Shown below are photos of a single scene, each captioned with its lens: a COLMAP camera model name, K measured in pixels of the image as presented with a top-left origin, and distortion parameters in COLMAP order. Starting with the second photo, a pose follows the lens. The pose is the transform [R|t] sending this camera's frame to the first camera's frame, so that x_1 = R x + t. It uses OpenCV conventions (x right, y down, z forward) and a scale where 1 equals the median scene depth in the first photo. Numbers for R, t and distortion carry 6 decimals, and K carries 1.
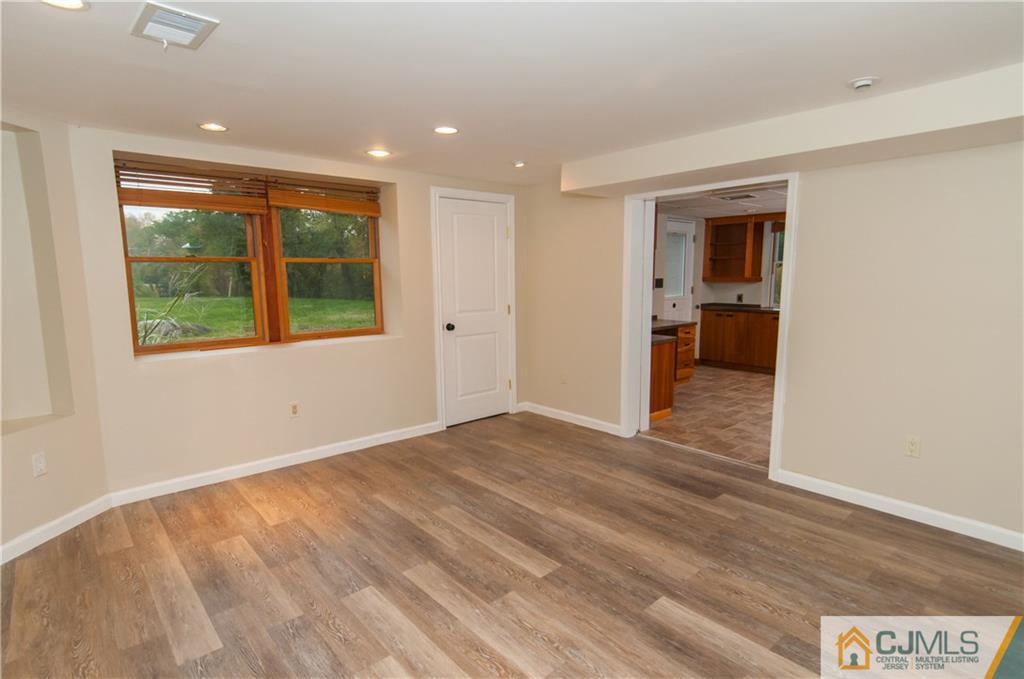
lens RADIAL K [[522.4, 0, 509.8], [0, 522.4, 342.6], [0, 0, 1]] dist [0.021293, 0.000305]
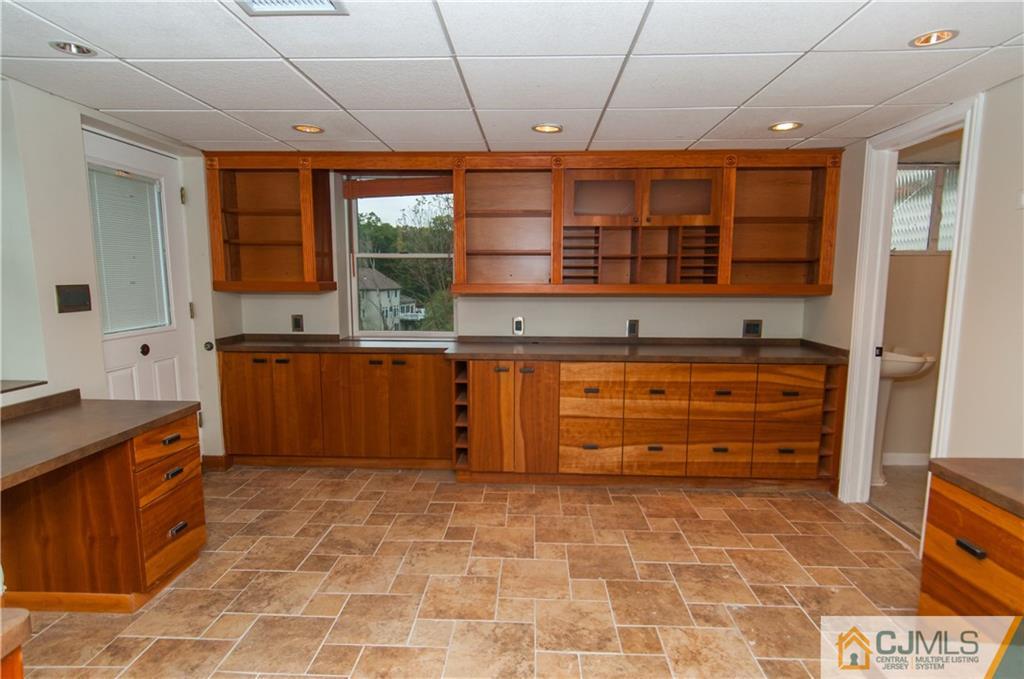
lens RADIAL K [[522.4, 0, 508.5], [0, 522.4, 340.9], [0, 0, 1]] dist [0.021293, 0.000305]
pose [[0.679328, -0.086711, 0.728694, 0.211239], [0.090977, 0.995285, 0.033621, -0.067159], [-0.728174, 0.043454, 0.684014, 0.517757]]
